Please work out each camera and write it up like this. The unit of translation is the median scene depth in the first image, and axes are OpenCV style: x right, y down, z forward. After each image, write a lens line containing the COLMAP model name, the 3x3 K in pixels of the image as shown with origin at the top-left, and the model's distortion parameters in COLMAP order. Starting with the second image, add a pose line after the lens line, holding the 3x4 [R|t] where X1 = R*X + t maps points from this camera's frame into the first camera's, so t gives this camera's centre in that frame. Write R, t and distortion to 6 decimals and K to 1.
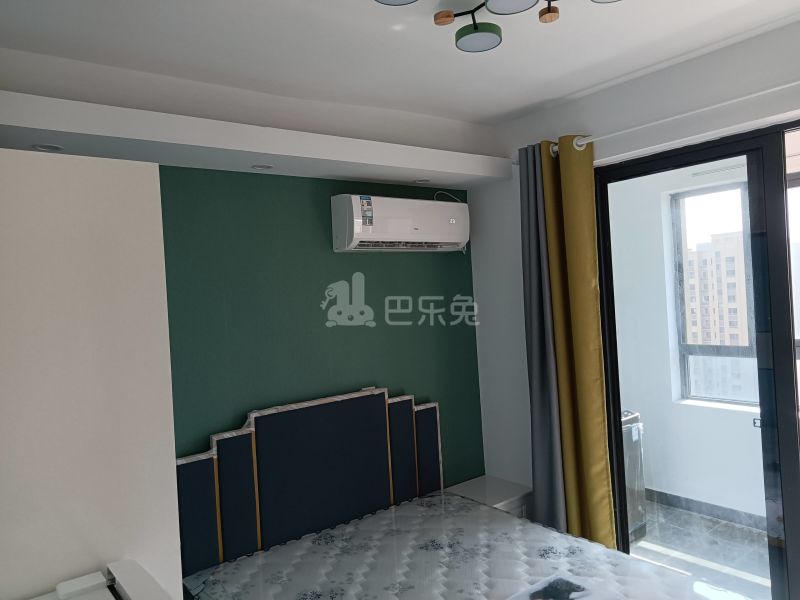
lens RADIAL K [[589.6, 0, 400.0], [0, 589.6, 300.0], [0, 0, 1]] dist [0.048596, -0.072981]
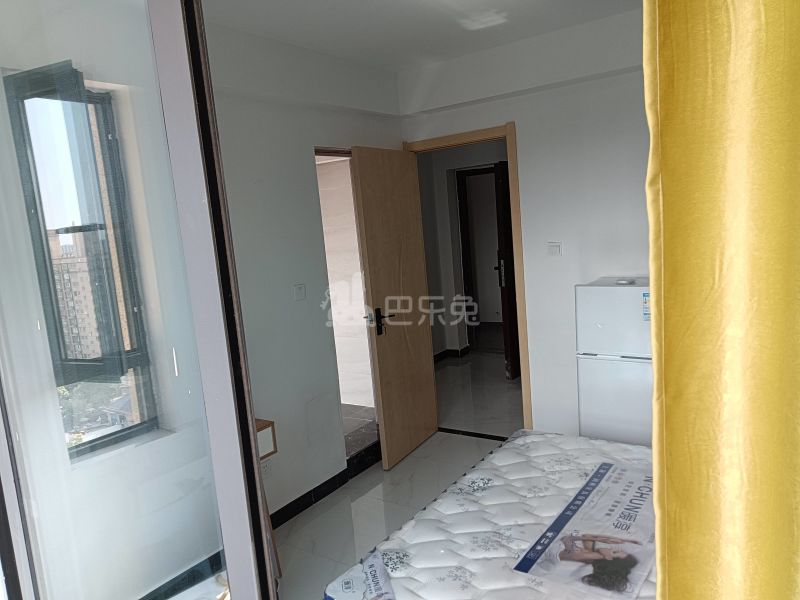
lens RADIAL K [[589.6, 0, 400.0], [0, 589.6, 300.0], [0, 0, 1]] dist [0.048596, -0.072981]
pose [[-0.944101, 0.176058, -0.278705, 0.503254], [0.137376, 0.978653, 0.152859, -0.012303], [0.299668, 0.106027, -0.948134, 1.195589]]
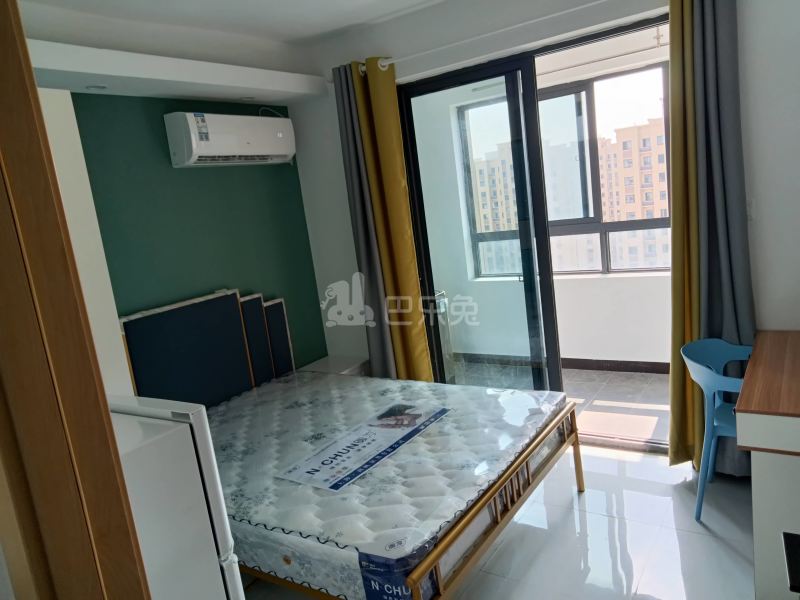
lens RADIAL K [[589.6, 0, 400.0], [0, 589.6, 300.0], [0, 0, 1]] dist [0.048596, -0.072981]
pose [[0.947575, -0.117553, 0.297126, -0.072079], [0.077010, 0.986476, 0.144687, 0.032478], [-0.310116, -0.114220, 0.943812, -0.182859]]
